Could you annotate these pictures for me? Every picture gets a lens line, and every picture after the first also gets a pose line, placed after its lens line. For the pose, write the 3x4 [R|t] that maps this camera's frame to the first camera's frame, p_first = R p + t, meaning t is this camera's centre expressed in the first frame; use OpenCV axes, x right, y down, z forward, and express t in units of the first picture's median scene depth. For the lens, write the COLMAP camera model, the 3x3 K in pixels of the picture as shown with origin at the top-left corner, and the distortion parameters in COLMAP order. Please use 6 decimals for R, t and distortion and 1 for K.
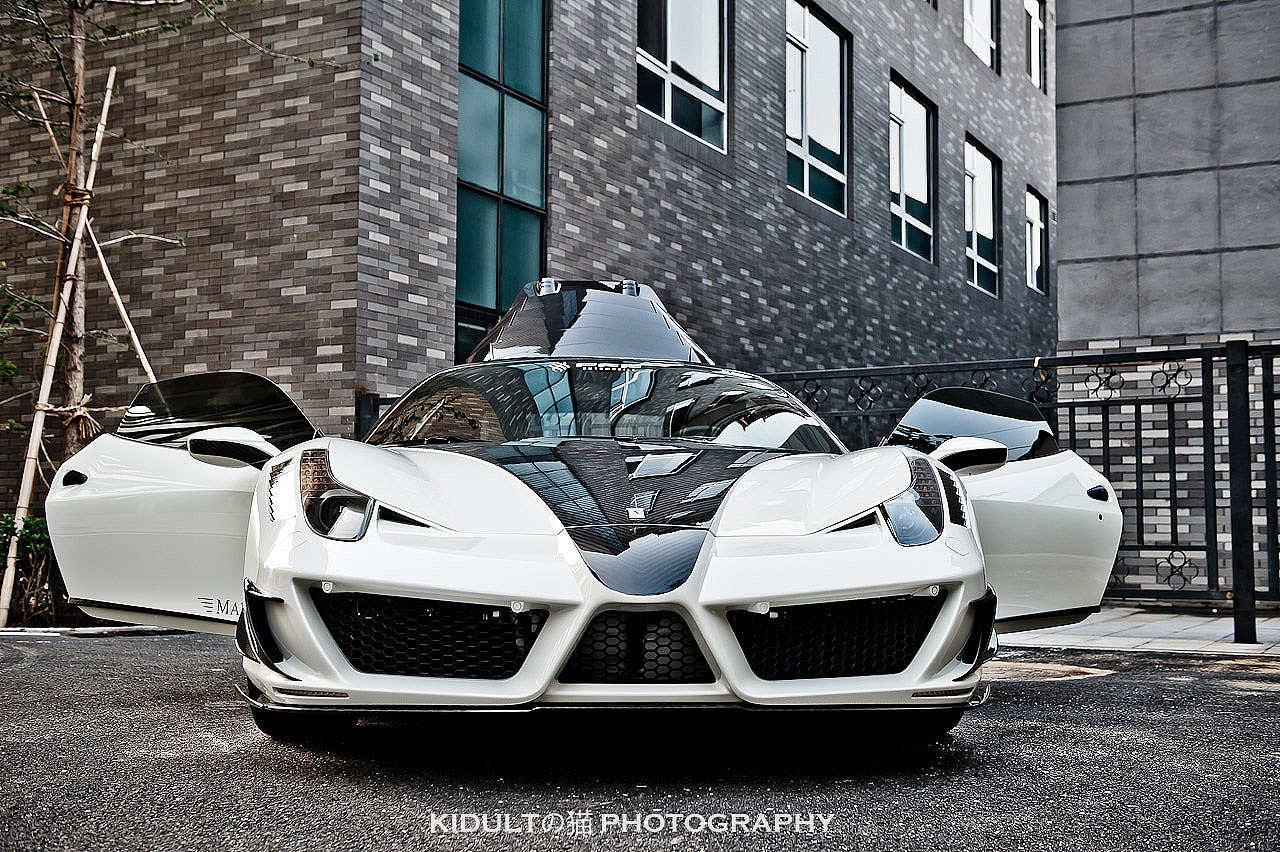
lens RADIAL K [[1466.2, 0, 663.8], [0, 1466.2, 427.8], [0, 0, 1]] dist [0.053098, 0.021787]
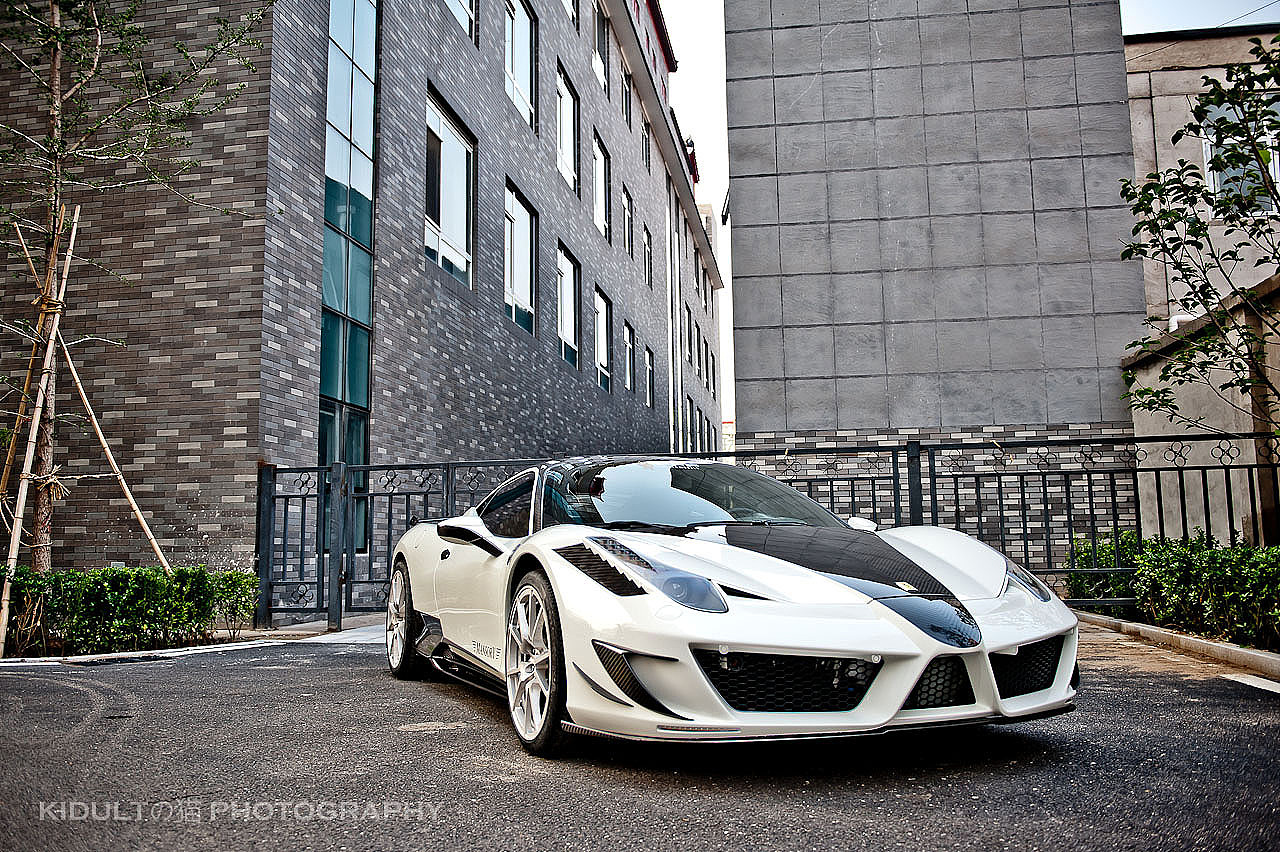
lens RADIAL K [[1030.0, 0, 620.9], [0, 1030.0, 424.0], [0, 0, 1]] dist [-0.026582, -0.003069]
pose [[0.953608, 0.021075, 0.300311, -0.168181], [-0.005803, 0.998648, -0.051656, -0.013264], [-0.300994, 0.047517, 0.952441, 0.035702]]
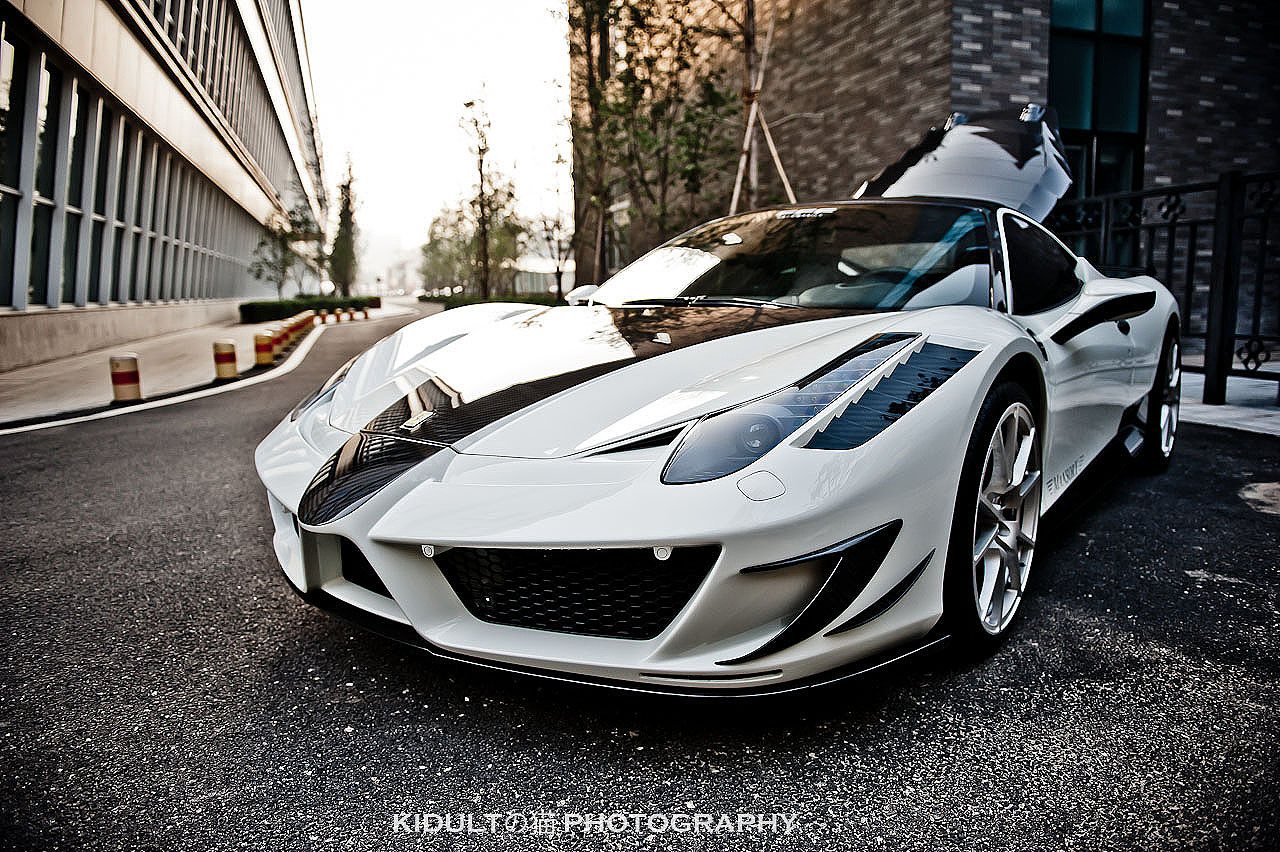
lens RADIAL K [[864.9, 0, 640.0], [0, 864.9, 426.0], [0, 0, 1]] dist [-0.050459, -0.003486]
pose [[0.722420, 0.091180, -0.685417, 0.137209], [0.072032, 0.975950, 0.205751, -0.012252], [0.687693, -0.198011, 0.698477, 0.203588]]
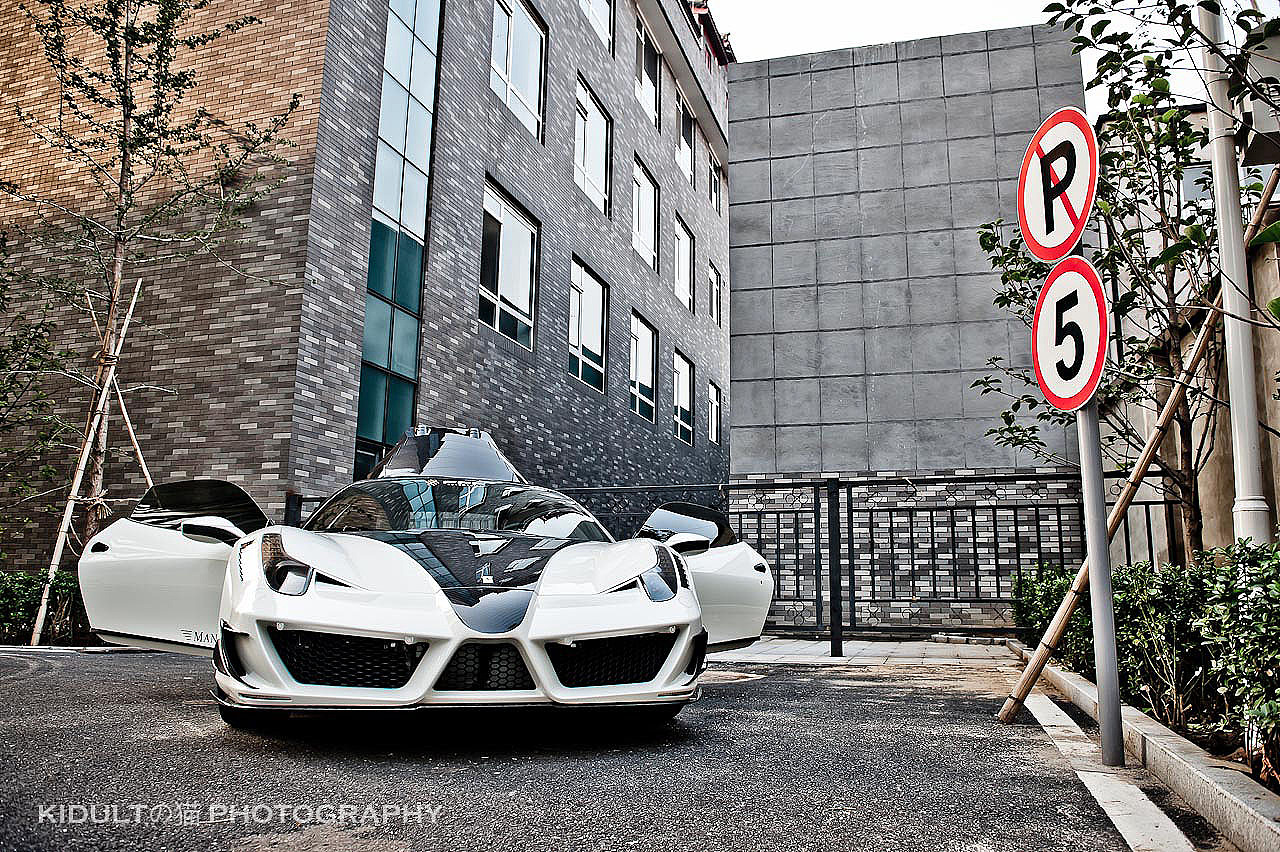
lens RADIAL K [[912.4, 0, 655.8], [0, 912.4, 428.4], [0, 0, 1]] dist [-0.050229, -0.005408]
pose [[0.982063, 0.039169, 0.184438, -0.007958], [-0.020221, 0.994423, -0.103513, -0.001587], [-0.187464, 0.097927, 0.977378, 0.000577]]
